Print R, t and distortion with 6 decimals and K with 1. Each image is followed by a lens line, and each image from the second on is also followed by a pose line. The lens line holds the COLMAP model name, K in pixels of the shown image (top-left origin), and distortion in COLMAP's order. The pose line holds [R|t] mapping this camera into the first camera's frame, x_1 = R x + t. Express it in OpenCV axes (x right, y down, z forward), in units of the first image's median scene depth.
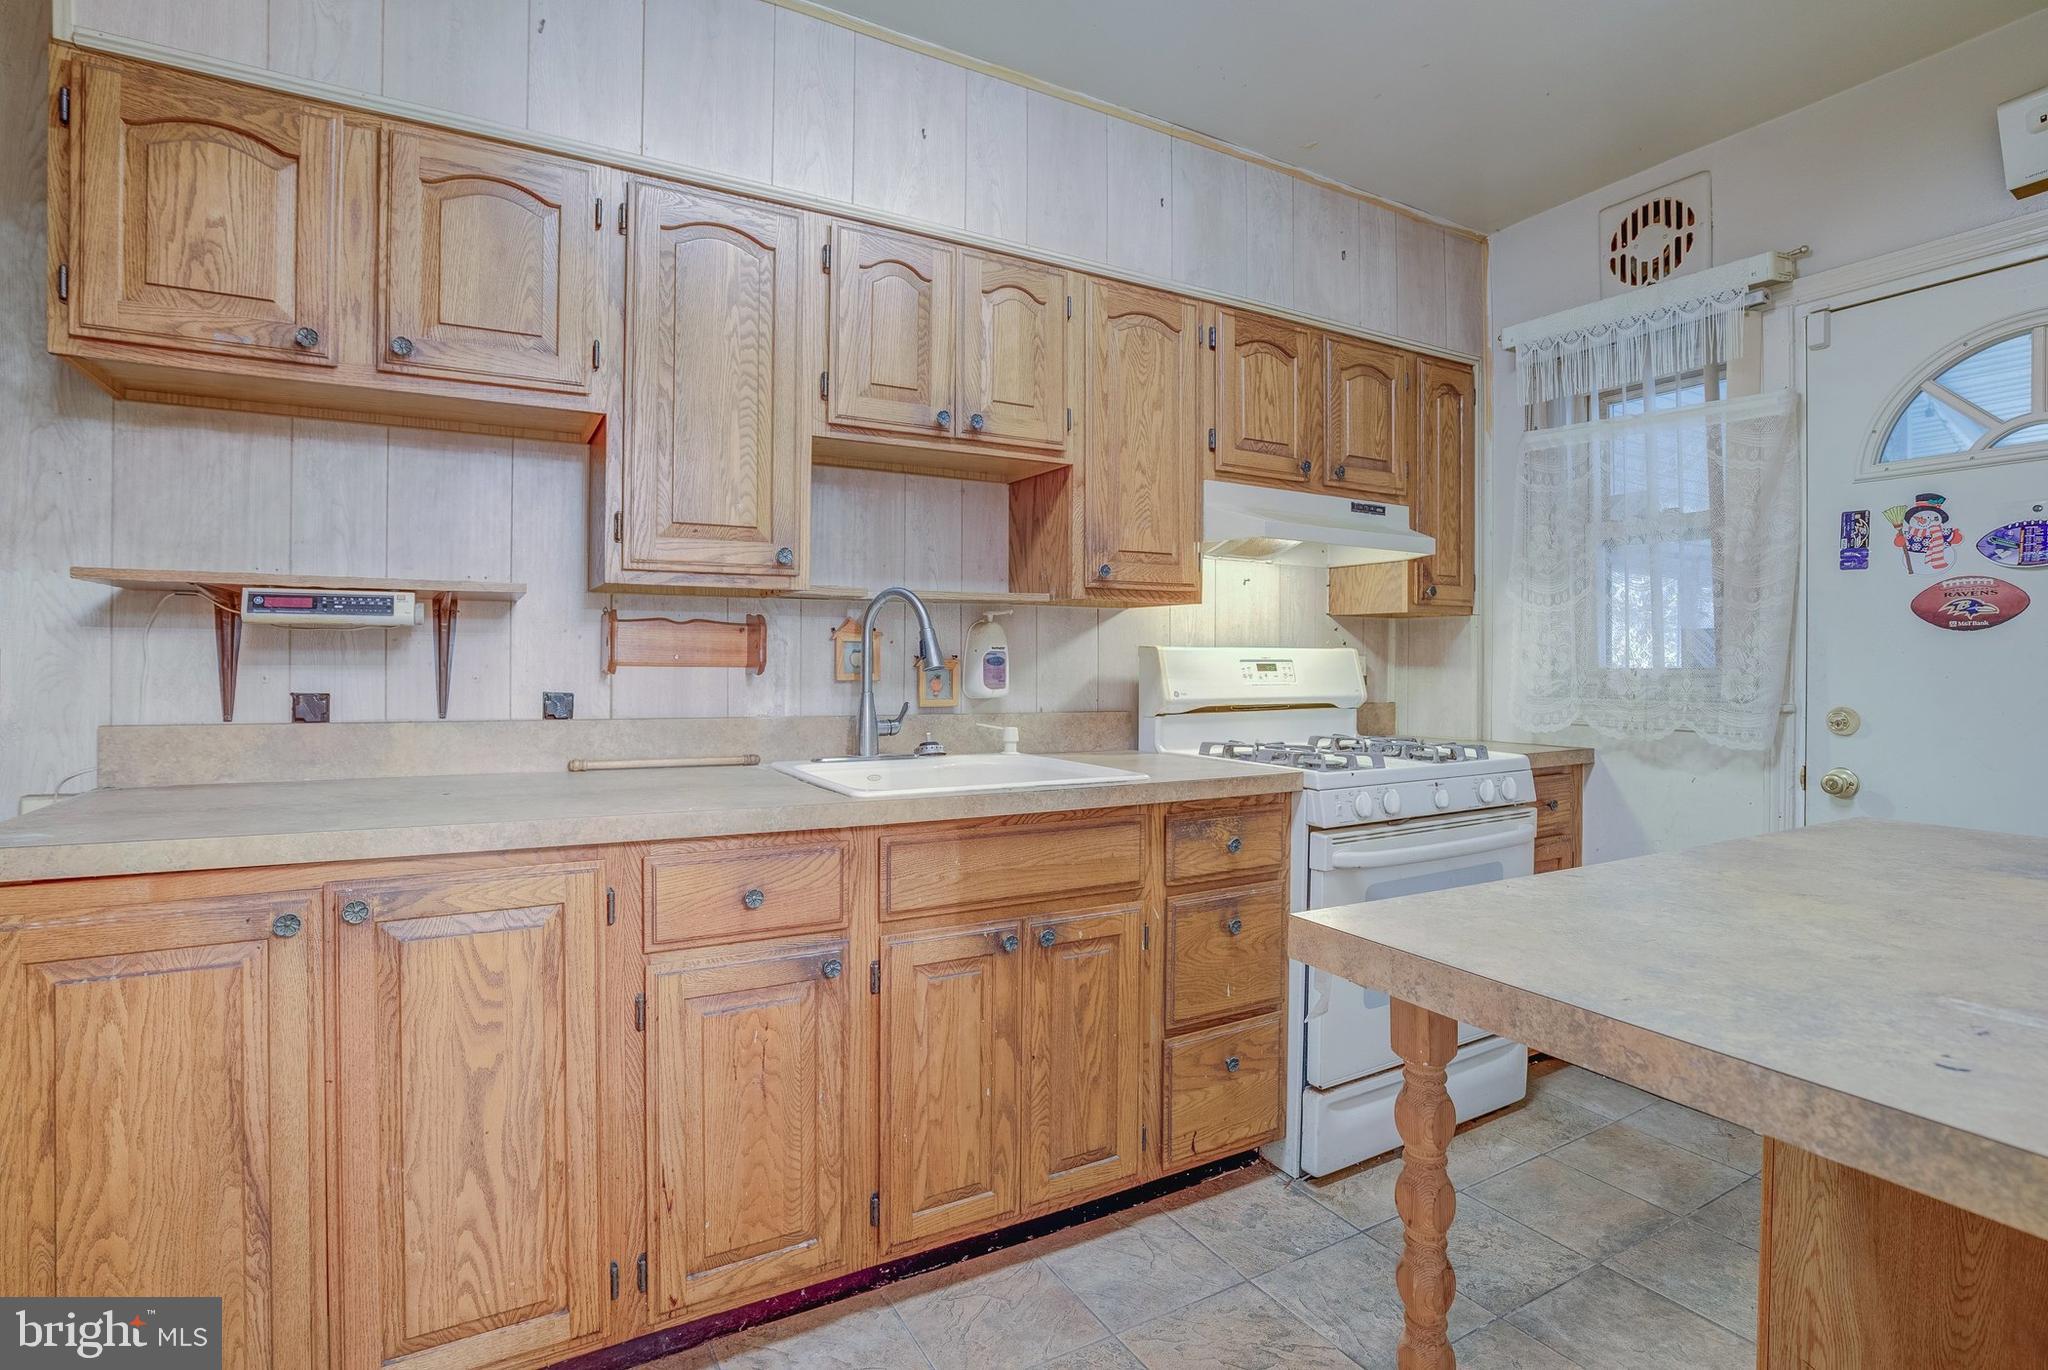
lens RADIAL K [[981.2, 0, 1010.4], [0, 981.2, 658.8], [0, 0, 1]] dist [-0.058275, 0.022167]
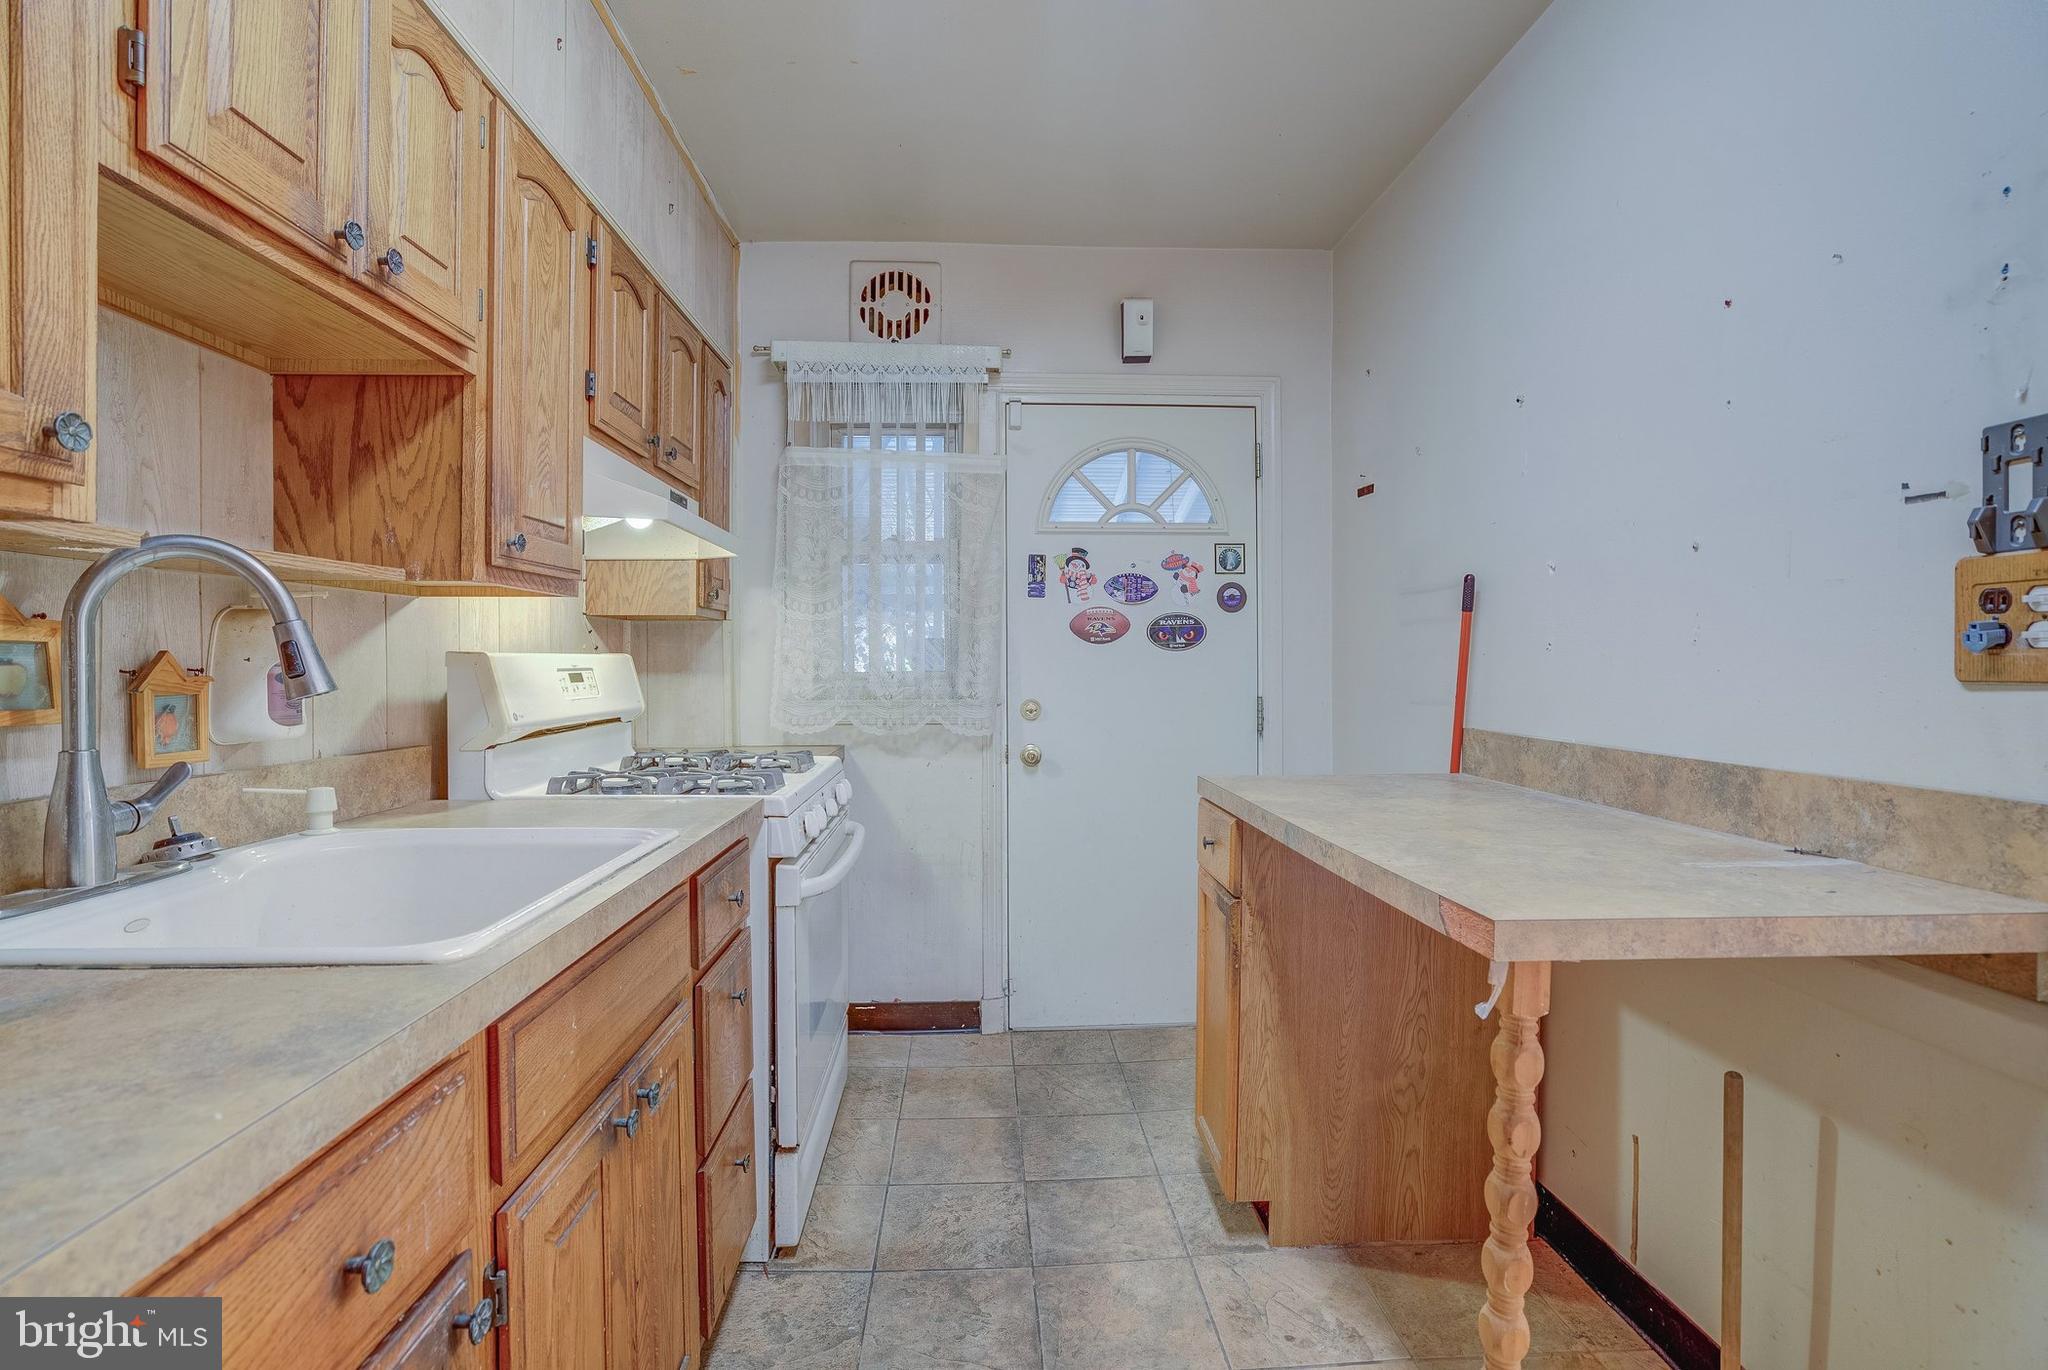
lens RADIAL K [[949.7, 0, 1018.3], [0, 949.7, 669.7], [0, 0, 1]] dist [-0.054506, 0.020472]
pose [[0.454249, -0.013388, 0.890774, -0.318535], [0.003831, 0.999907, 0.013074, -0.007881], [-0.890866, -0.002527, 0.454258, 0.380567]]
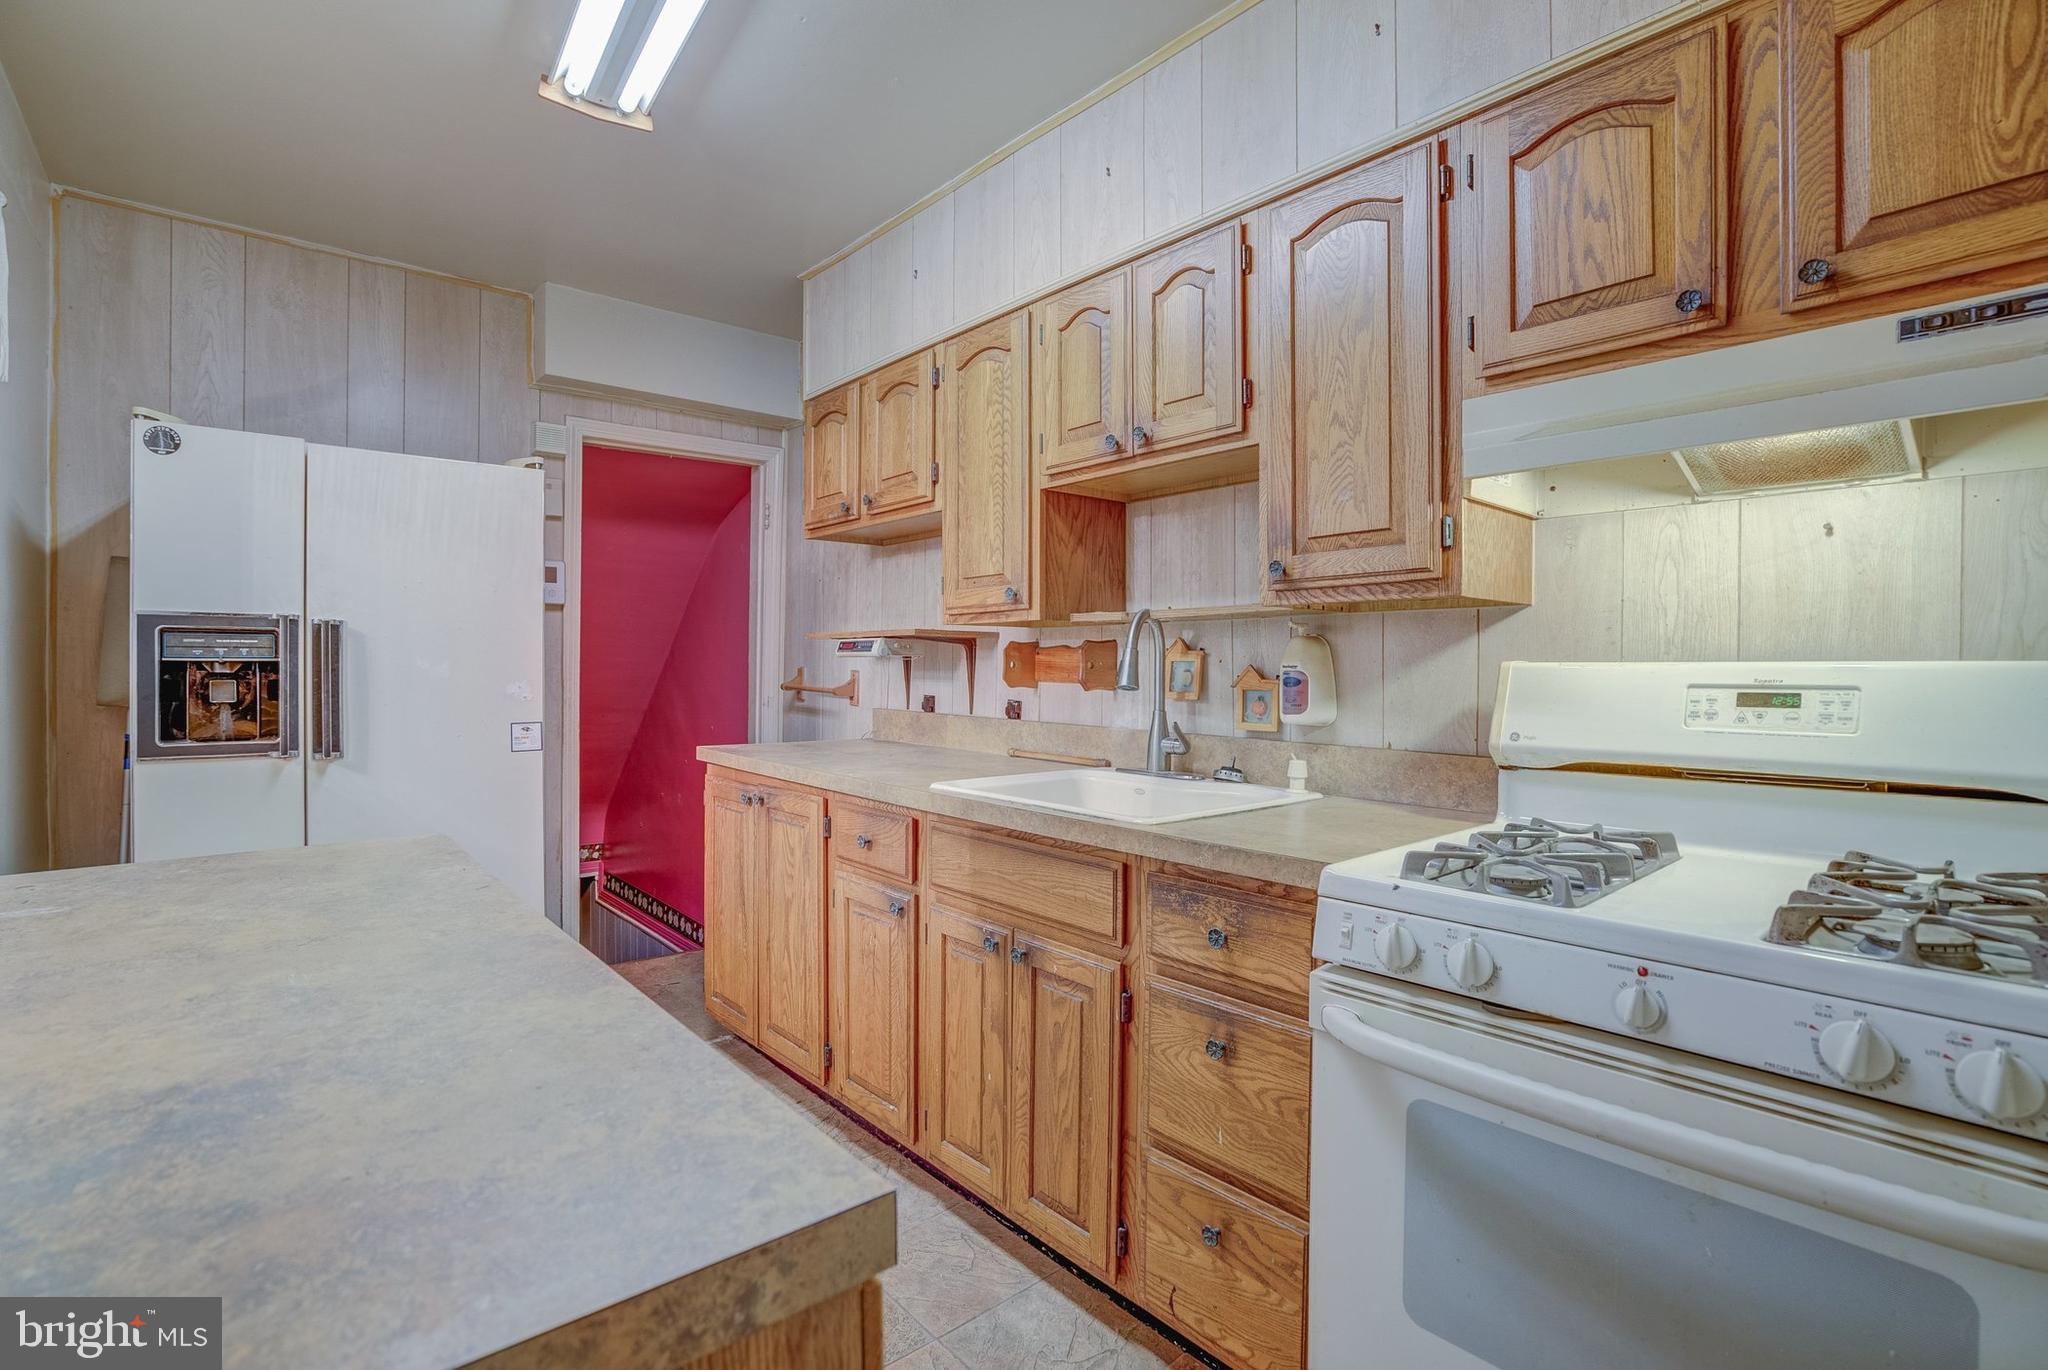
lens RADIAL K [[949.7, 0, 1018.3], [0, 949.7, 669.7], [0, 0, 1]] dist [-0.054506, 0.020472]
pose [[0.199014, -0.002124, -0.979994, 0.773812], [-0.003007, 0.999992, -0.002778, -0.005177], [0.979992, 0.003499, 0.199006, 0.623507]]
